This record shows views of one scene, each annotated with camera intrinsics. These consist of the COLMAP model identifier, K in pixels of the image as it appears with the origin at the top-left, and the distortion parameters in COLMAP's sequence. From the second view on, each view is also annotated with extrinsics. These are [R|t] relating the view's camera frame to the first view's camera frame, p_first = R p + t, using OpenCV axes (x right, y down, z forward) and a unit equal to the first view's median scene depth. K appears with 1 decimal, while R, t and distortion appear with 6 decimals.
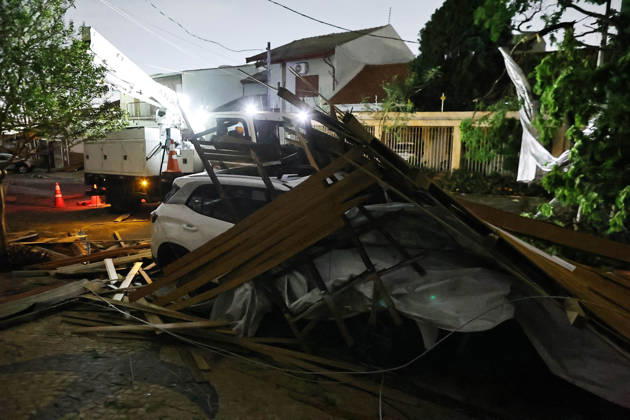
lens RADIAL K [[434.6, 0, 318.5], [0, 434.6, 208.3], [0, 0, 1]] dist [-0.039077, 0.039862]
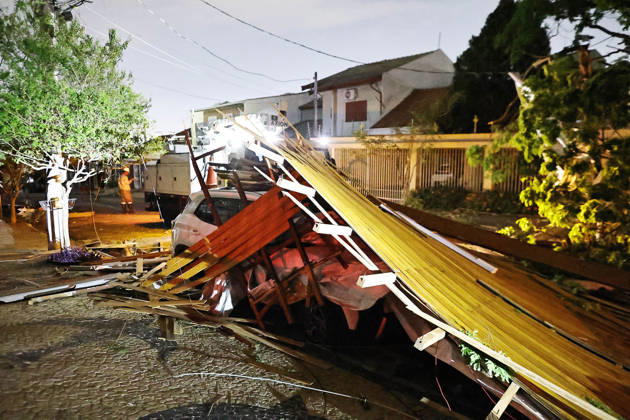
lens RADIAL K [[434.6, 0, 317.0], [0, 434.6, 208.9], [0, 0, 1]] dist [-0.039077, 0.039862]
pose [[0.986771, 0.009392, -0.161846, 0.191096], [-0.017491, 0.998661, -0.048689, 0.024621], [0.161172, 0.050875, 0.985614, -0.131631]]
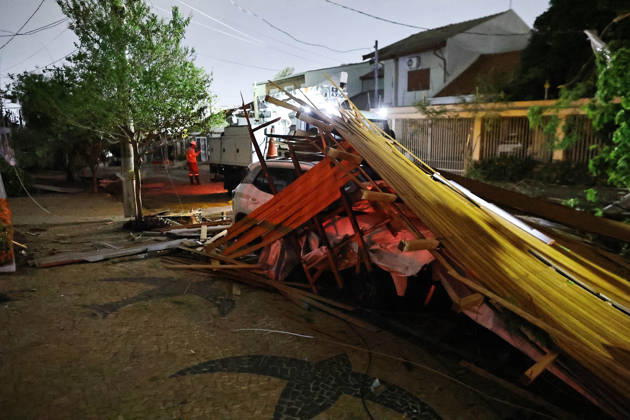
lens RADIAL K [[434.6, 0, 317.4], [0, 434.6, 207.8], [0, 0, 1]] dist [-0.039077, 0.039862]
pose [[0.954221, 0.028698, -0.297724, 0.212006], [-0.025378, 0.999565, 0.015013, 0.031150], [0.298025, -0.006770, 0.954534, -0.144875]]
